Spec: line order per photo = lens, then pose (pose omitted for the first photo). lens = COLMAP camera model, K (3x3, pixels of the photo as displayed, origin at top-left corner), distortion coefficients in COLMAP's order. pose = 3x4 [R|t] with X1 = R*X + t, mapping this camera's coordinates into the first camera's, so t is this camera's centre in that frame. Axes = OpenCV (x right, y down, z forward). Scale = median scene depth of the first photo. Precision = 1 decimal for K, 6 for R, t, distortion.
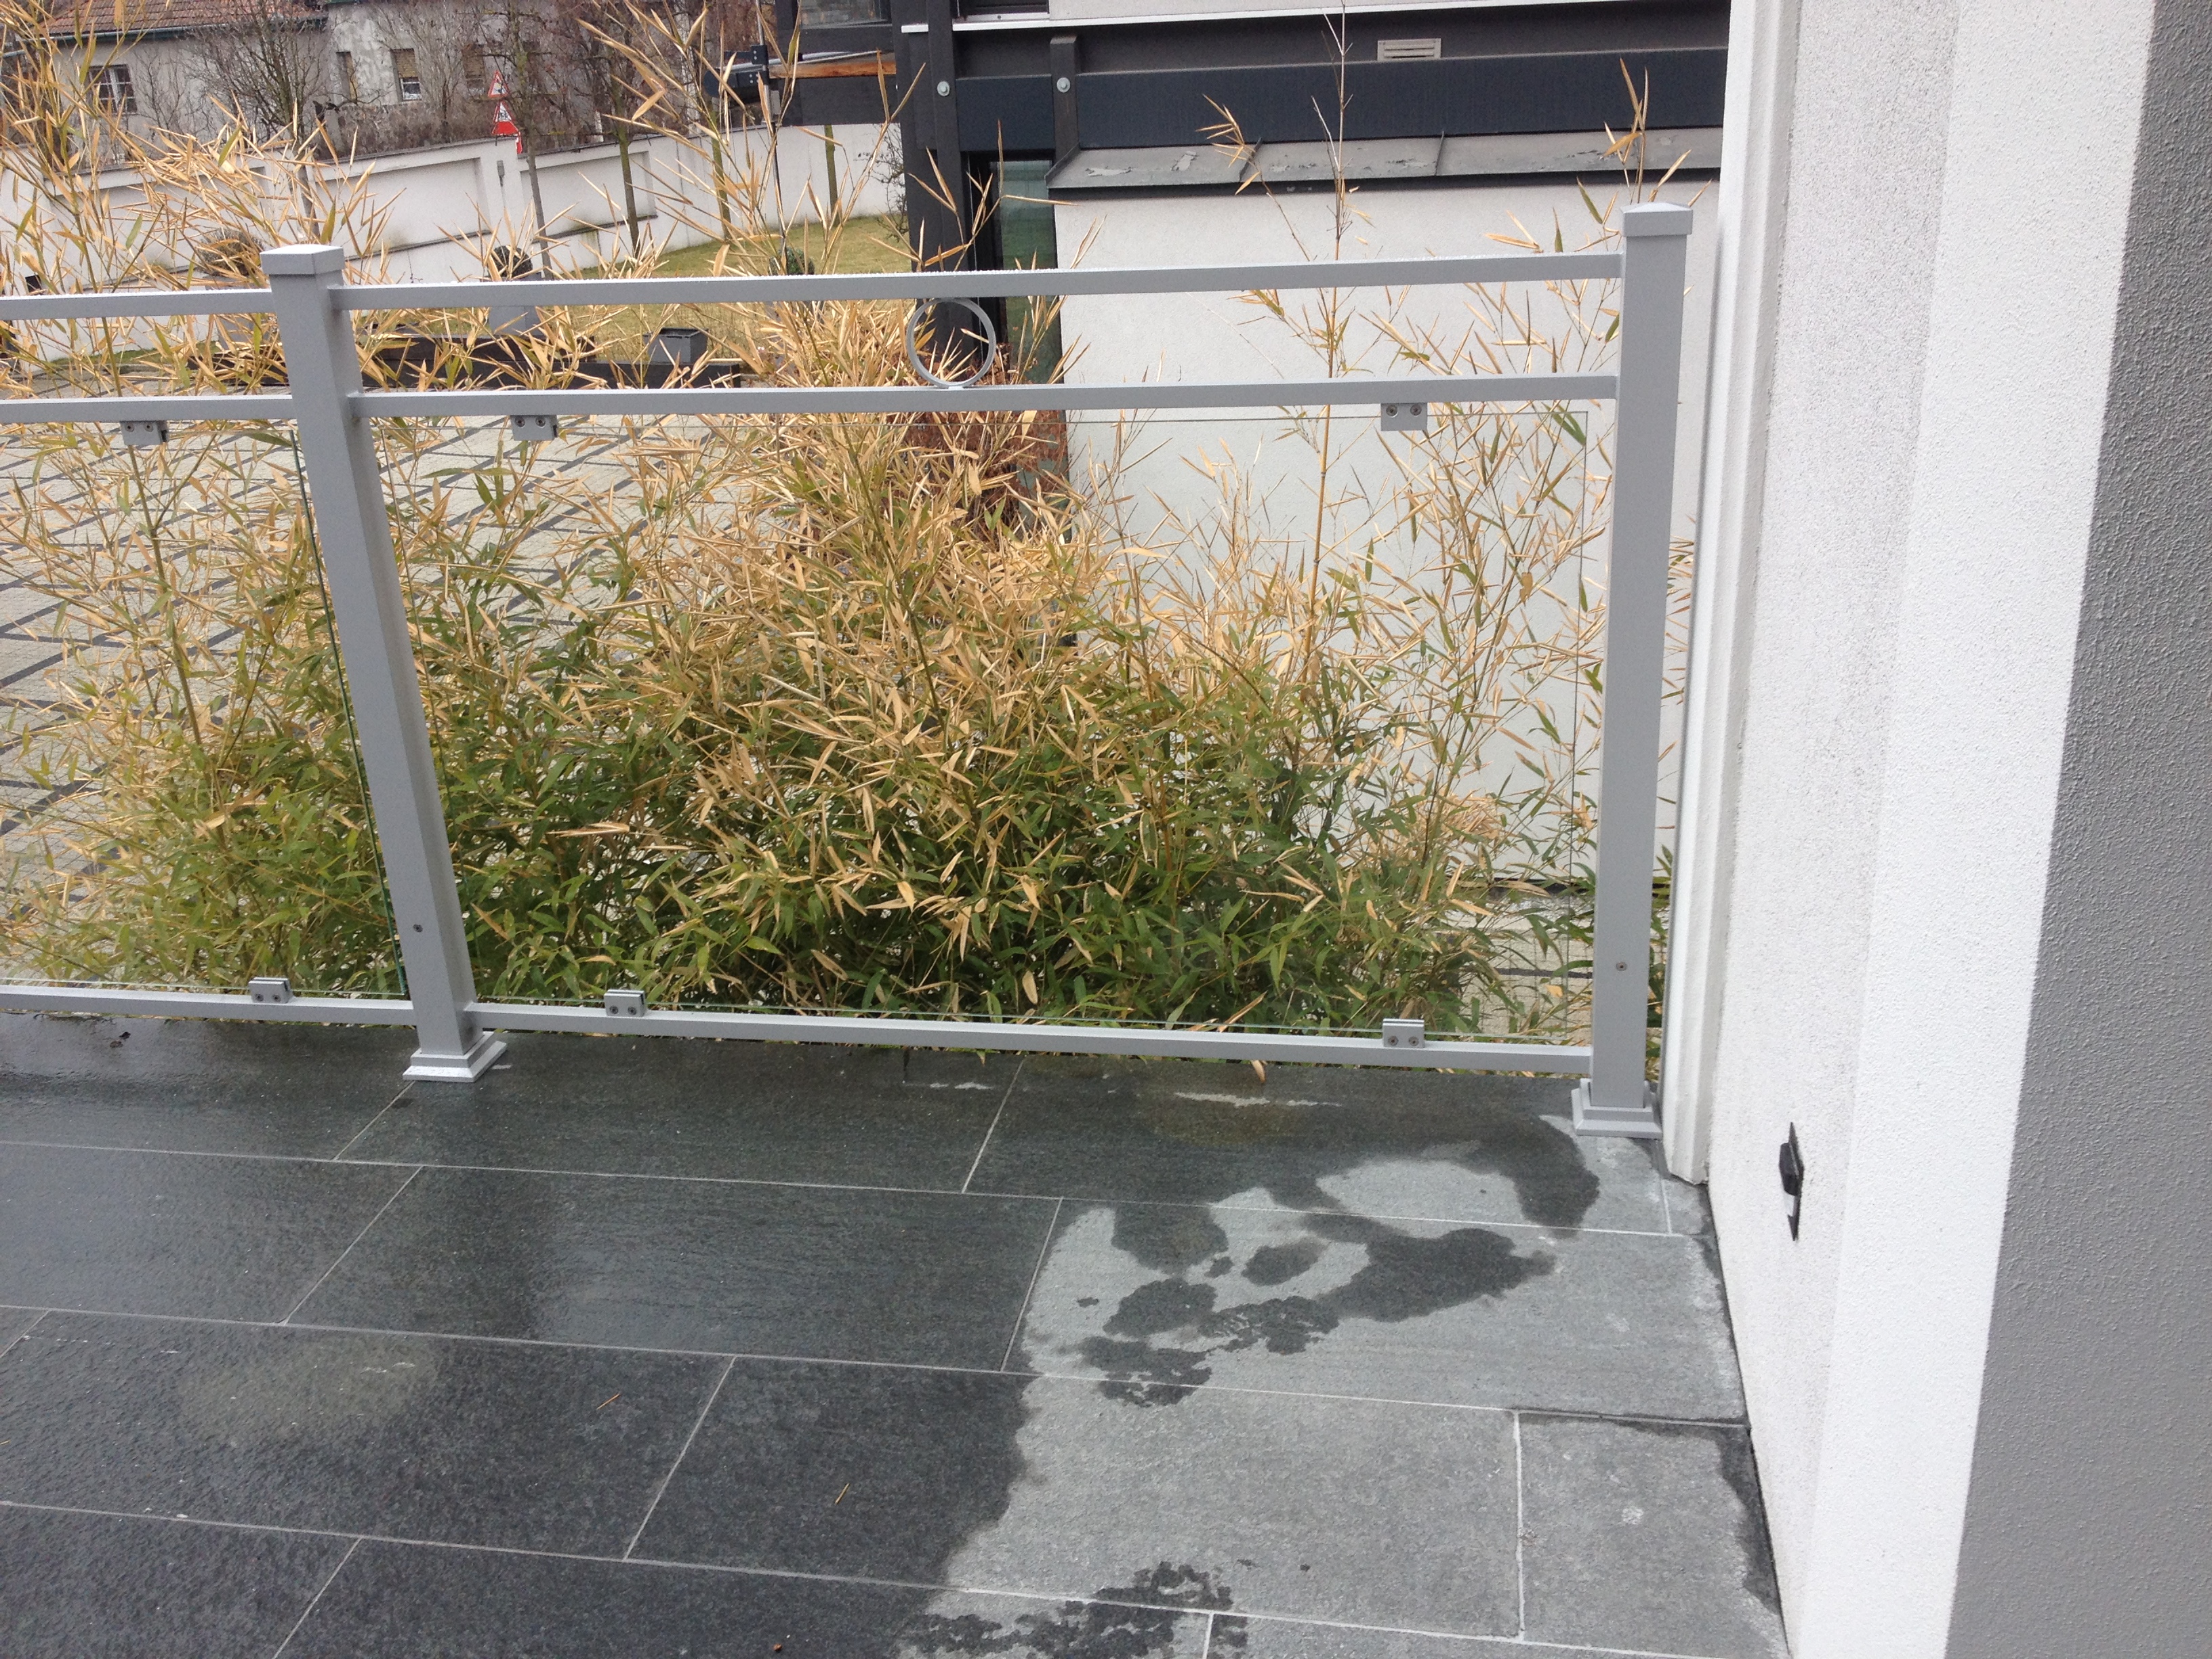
lens RADIAL K [[2075.9, 0, 1113.8], [0, 2075.9, 824.0], [0, 0, 1]] dist [0.096332, -0.251391]
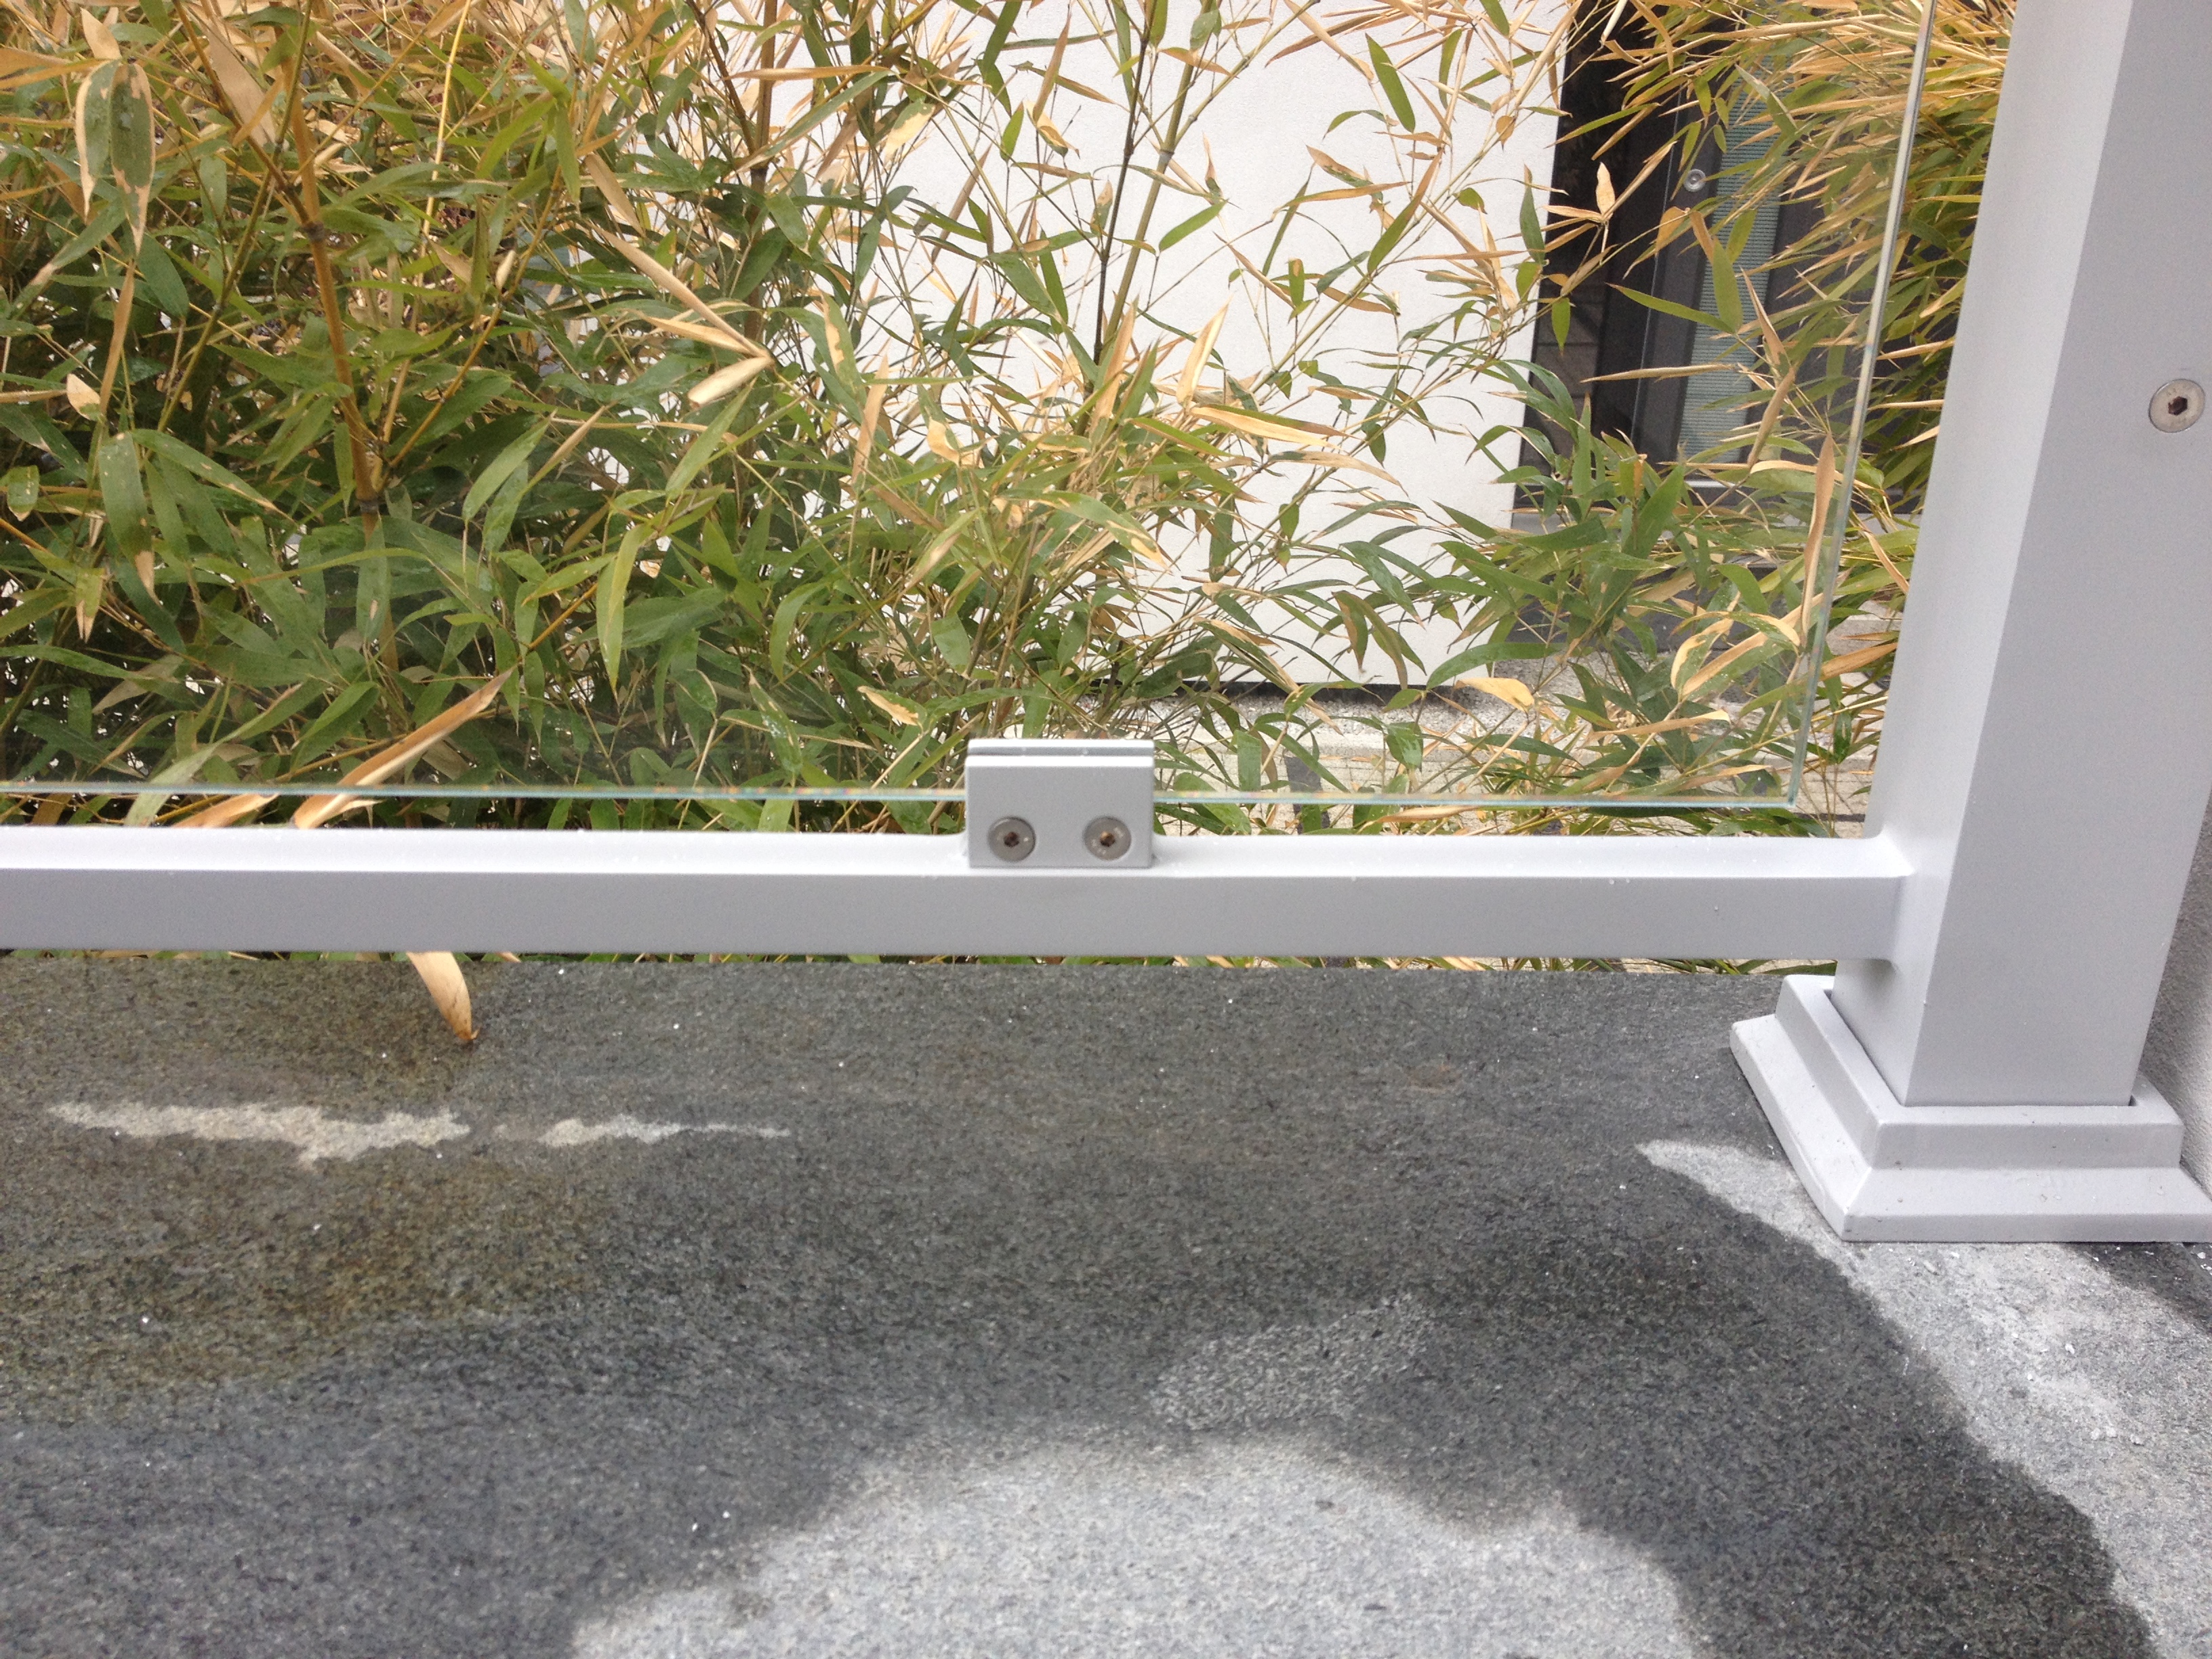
lens RADIAL K [[2075.9, 0, 1113.8], [0, 2075.9, 824.0], [0, 0, 1]] dist [0.096332, -0.251391]
pose [[0.984200, -0.023929, 0.175436, 0.105626], [0.011396, 0.997332, 0.072103, 0.085870], [-0.176694, -0.068964, 0.981847, 0.776333]]
